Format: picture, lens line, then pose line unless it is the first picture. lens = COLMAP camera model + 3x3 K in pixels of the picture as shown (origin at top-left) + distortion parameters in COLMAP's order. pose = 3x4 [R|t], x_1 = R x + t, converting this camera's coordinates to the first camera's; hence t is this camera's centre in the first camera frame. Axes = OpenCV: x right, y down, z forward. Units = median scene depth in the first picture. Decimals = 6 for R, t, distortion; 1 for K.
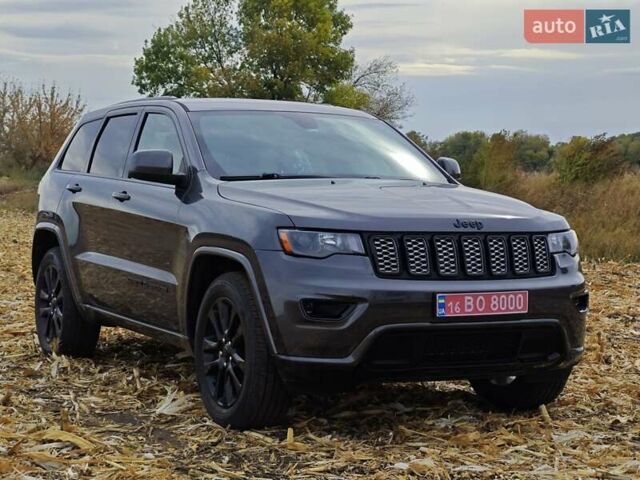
lens RADIAL K [[1483.4, 0, 320.0], [0, 1483.4, 240.0], [0, 0, 1]] dist [0.219302, -0.243554]
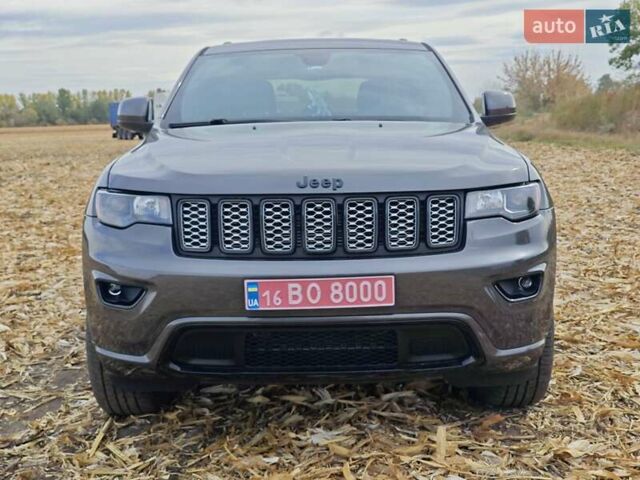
lens RADIAL K [[913.1, 0, 320.0], [0, 913.1, 240.0], [0, 0, 1]] dist [0.167140, -0.015912]
pose [[0.886291, 0.027951, -0.462285, 0.317627], [0.015248, 0.995875, 0.089445, -0.023427], [0.462878, -0.086323, 0.882209, 0.607625]]
